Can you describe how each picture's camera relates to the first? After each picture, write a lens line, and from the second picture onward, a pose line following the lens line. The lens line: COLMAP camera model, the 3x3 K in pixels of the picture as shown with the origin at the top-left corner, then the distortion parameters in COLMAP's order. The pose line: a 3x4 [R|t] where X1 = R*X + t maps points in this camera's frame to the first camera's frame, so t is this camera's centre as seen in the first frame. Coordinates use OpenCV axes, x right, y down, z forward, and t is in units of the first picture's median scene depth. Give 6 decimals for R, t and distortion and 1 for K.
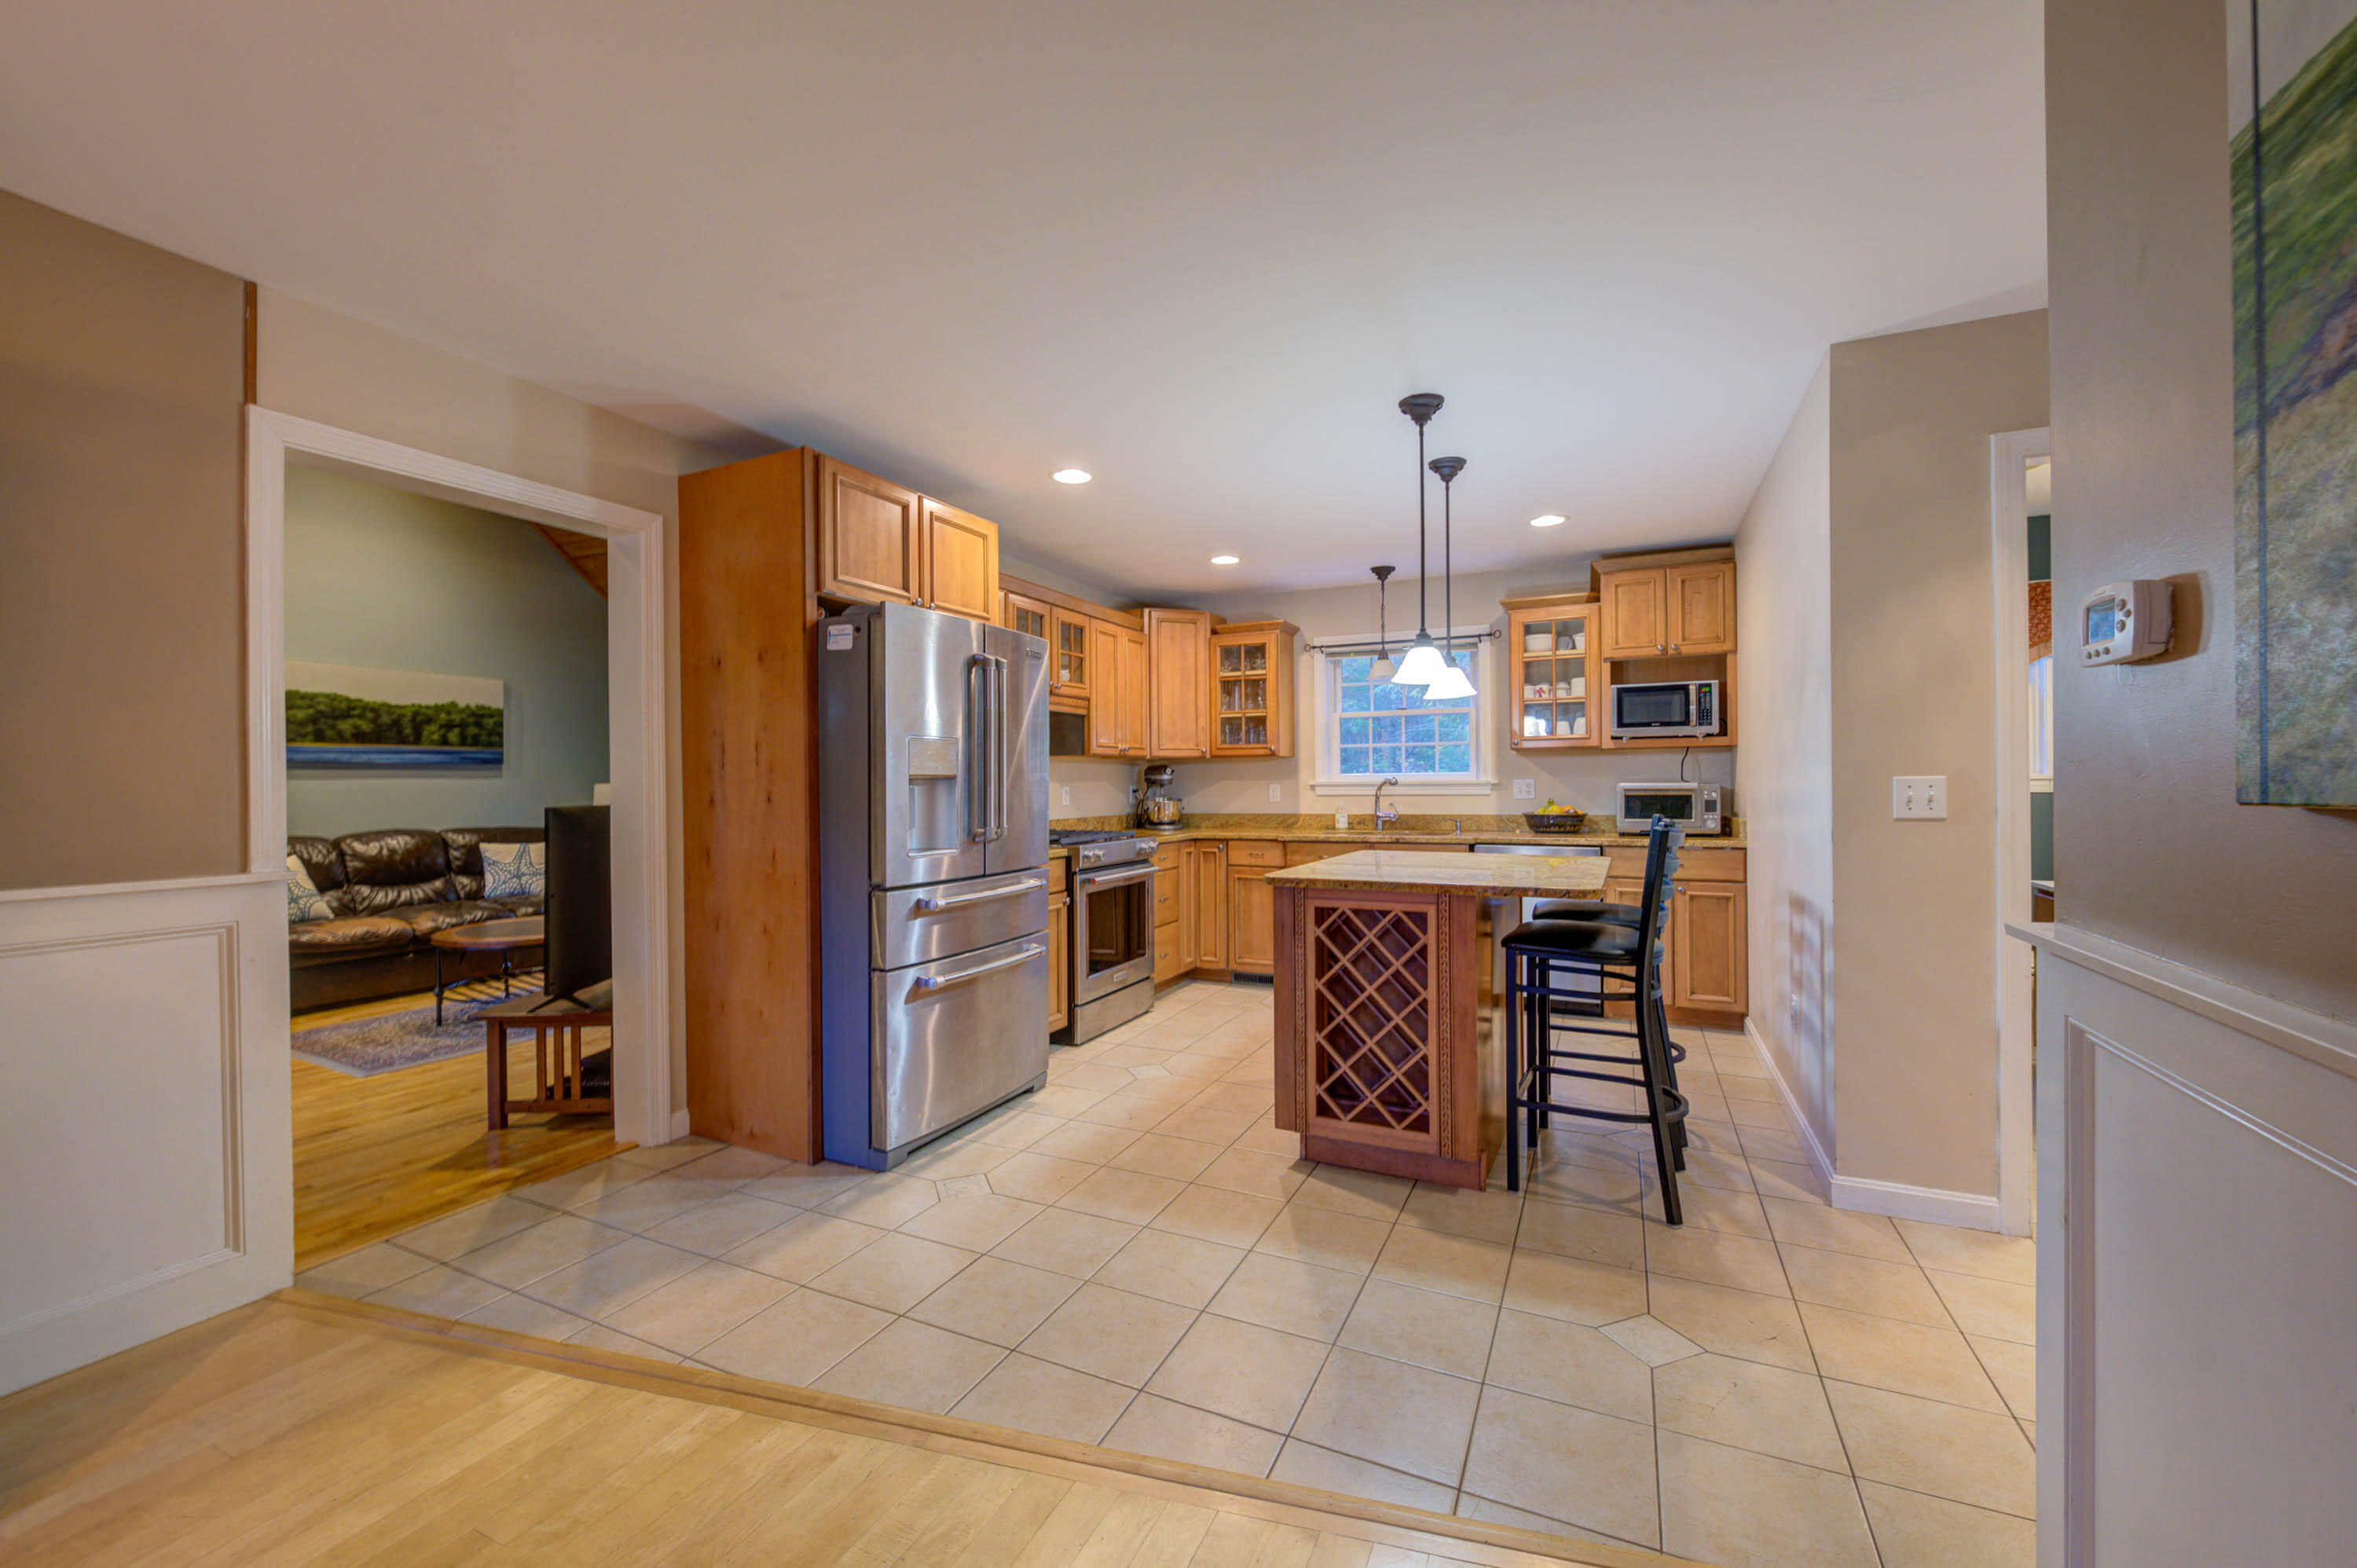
lens RADIAL K [[930.2, 0, 1174.5], [0, 930.2, 785.0], [0, 0, 1]] dist [0.000975, -0.004029]
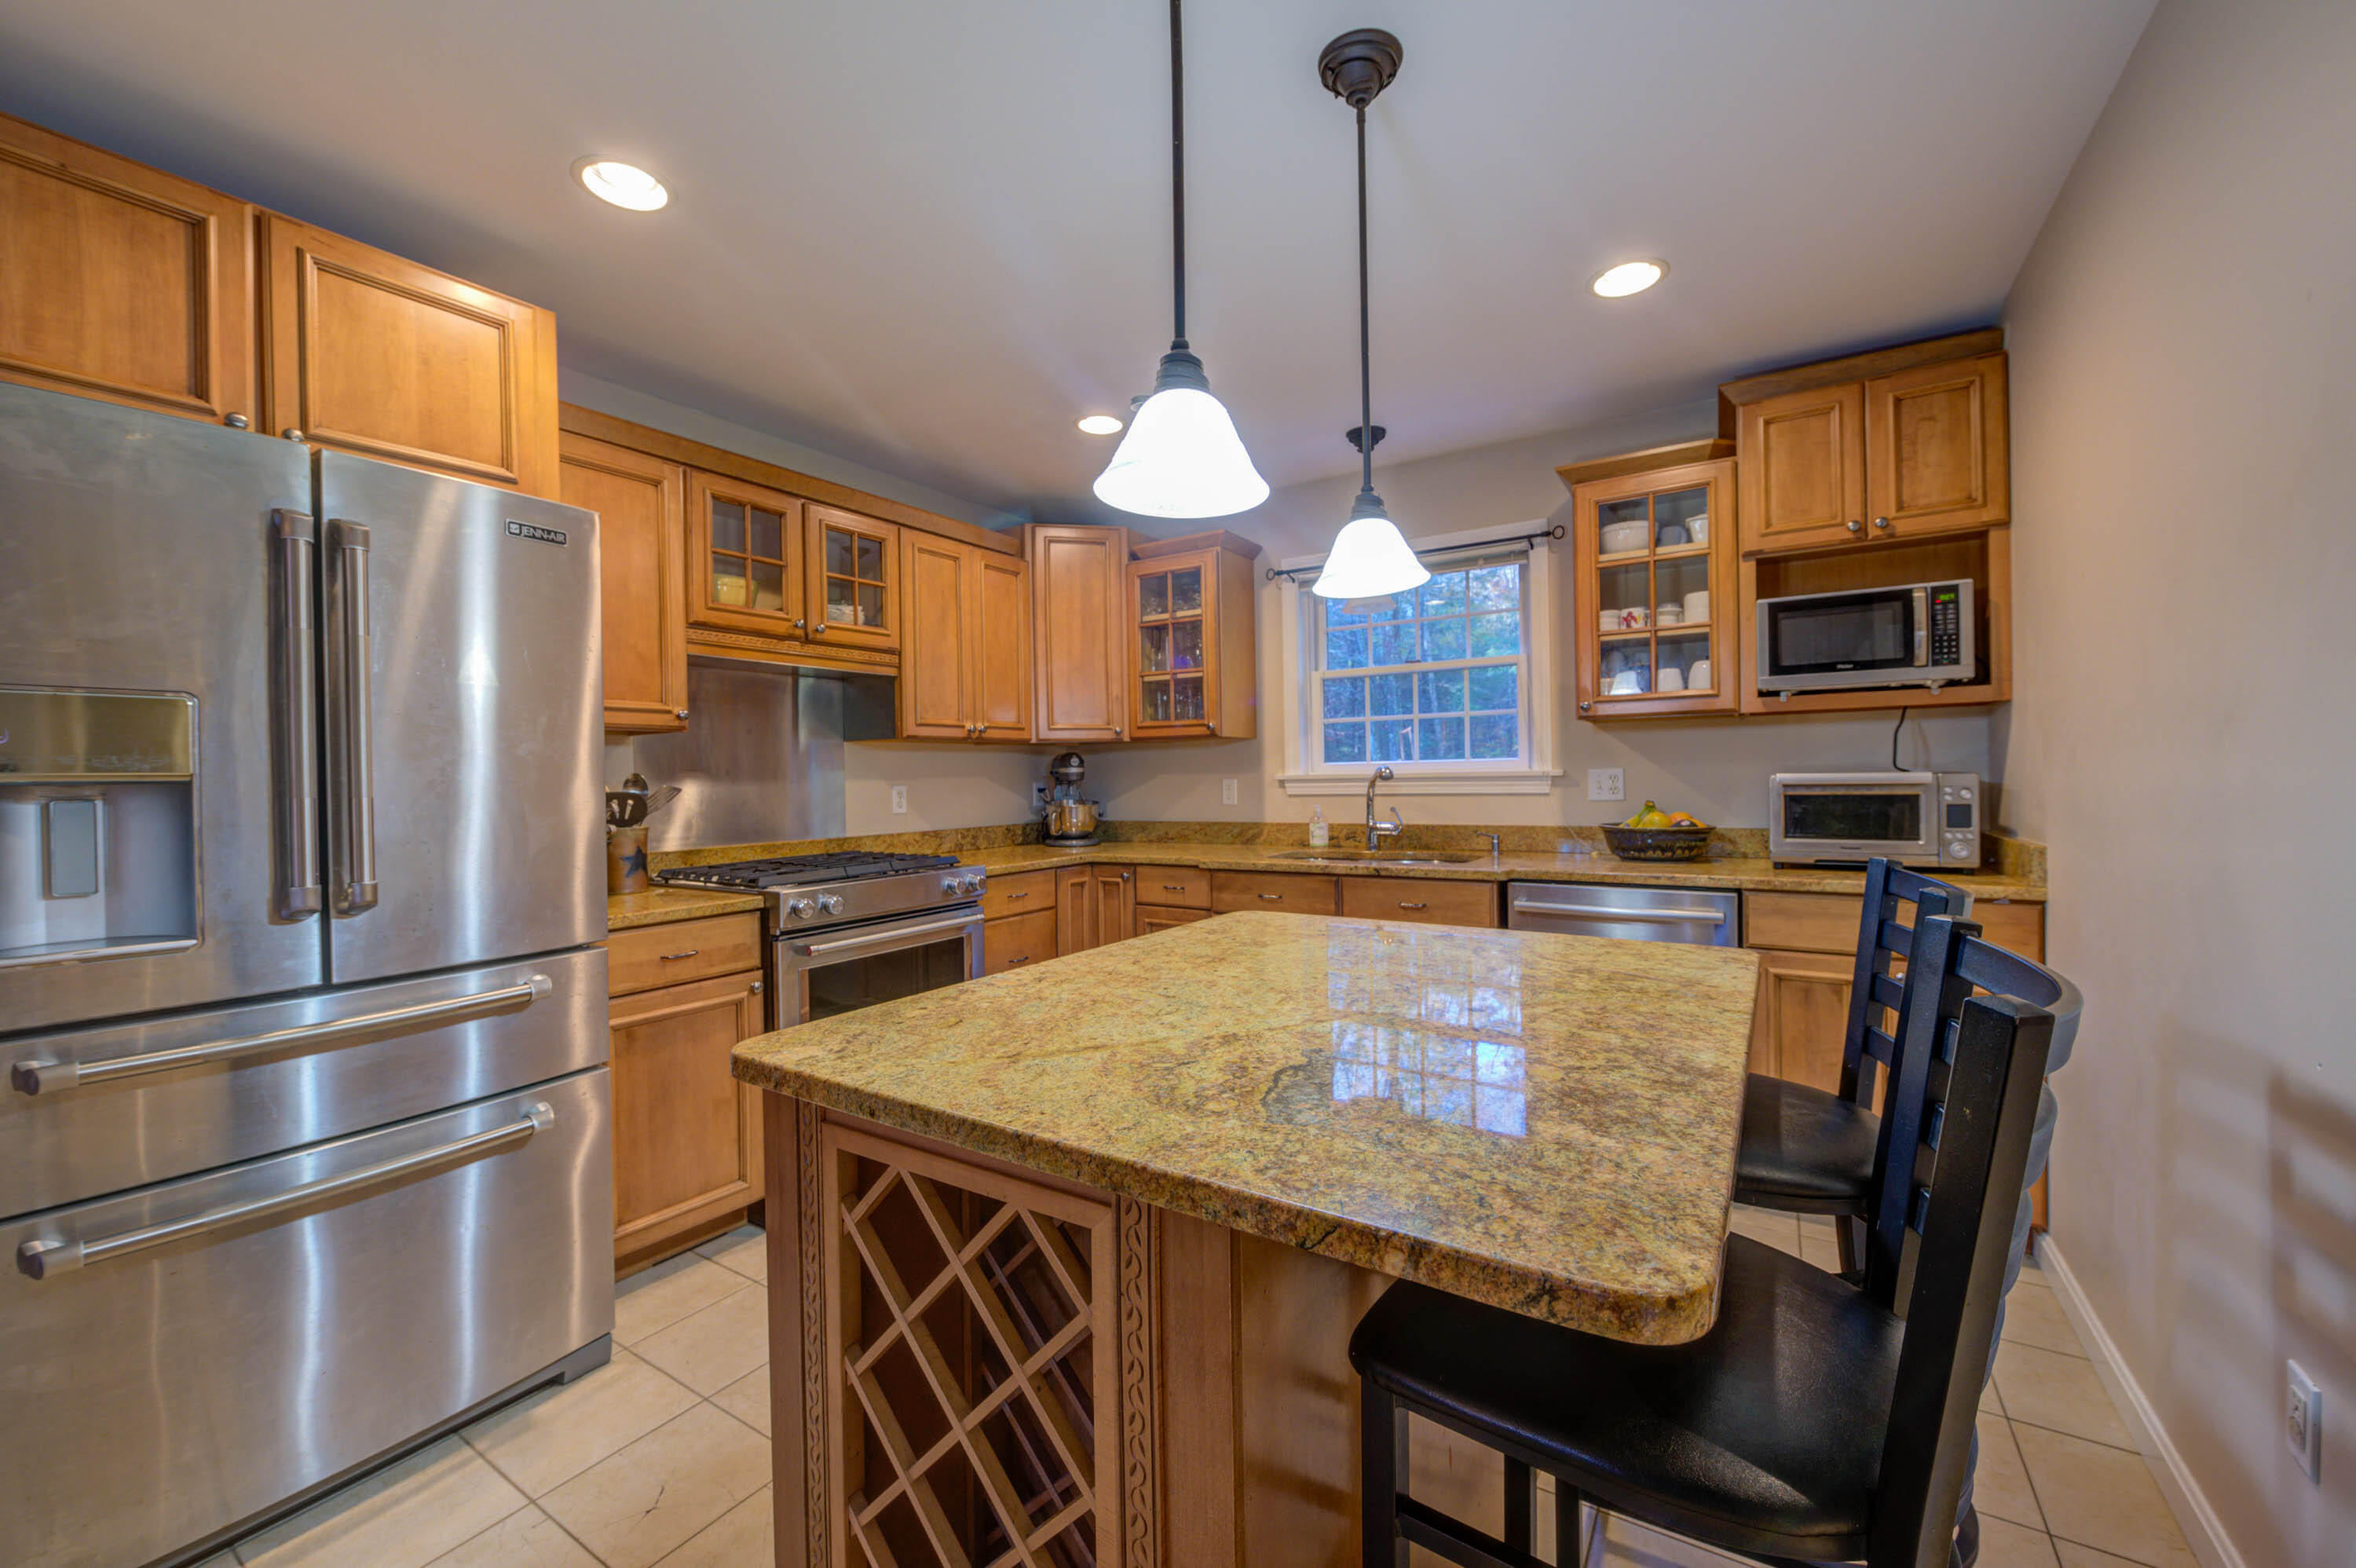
lens RADIAL K [[922.5, 0, 1175.2], [0, 922.5, 783.9], [0, 0, 1]] dist [-0.000426, -0.003760]
pose [[0.992084, -0.007968, -0.125322, 0.168194], [0.008952, 0.999933, 0.007293, -0.002941], [0.125256, -0.008357, 0.992089, 0.357864]]
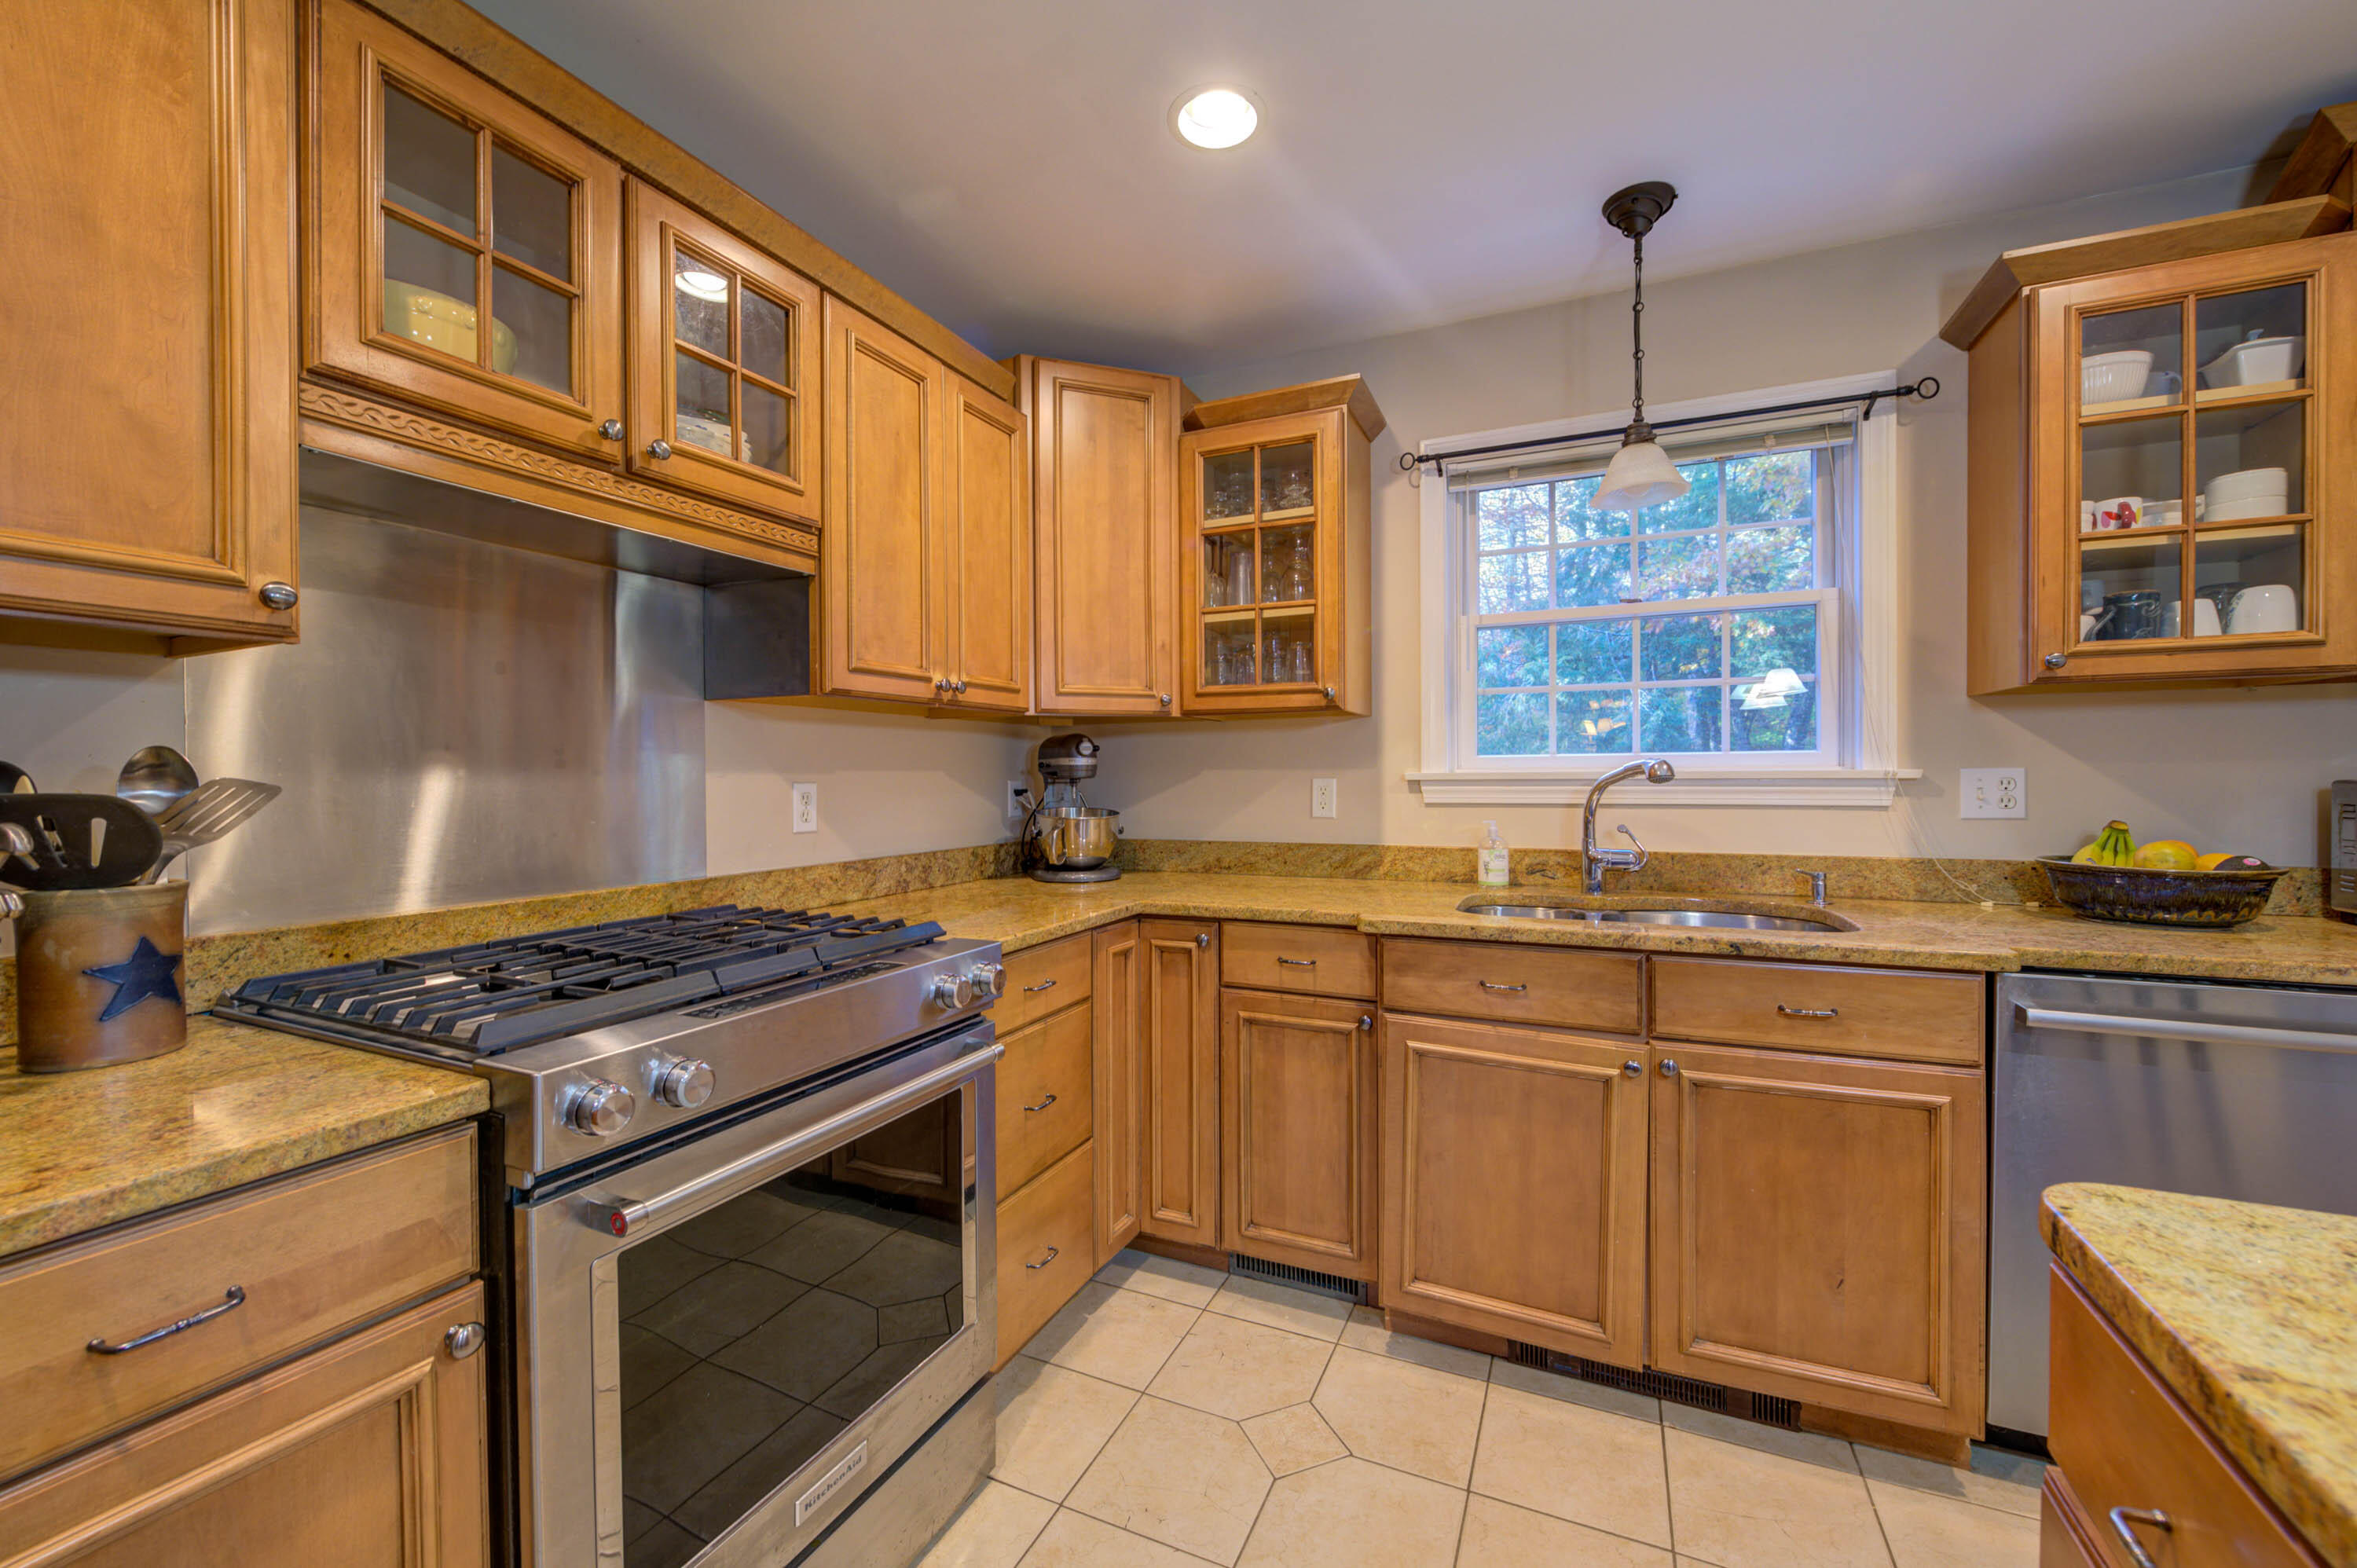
lens RADIAL K [[930.2, 0, 1174.5], [0, 930.2, 785.0], [0, 0, 1]] dist [0.000975, -0.004029]
pose [[0.999896, 0.002608, 0.014162, 0.031934], [-0.002737, 0.999955, 0.009100, -0.001614], [-0.014138, -0.009138, 0.999858, 0.612188]]
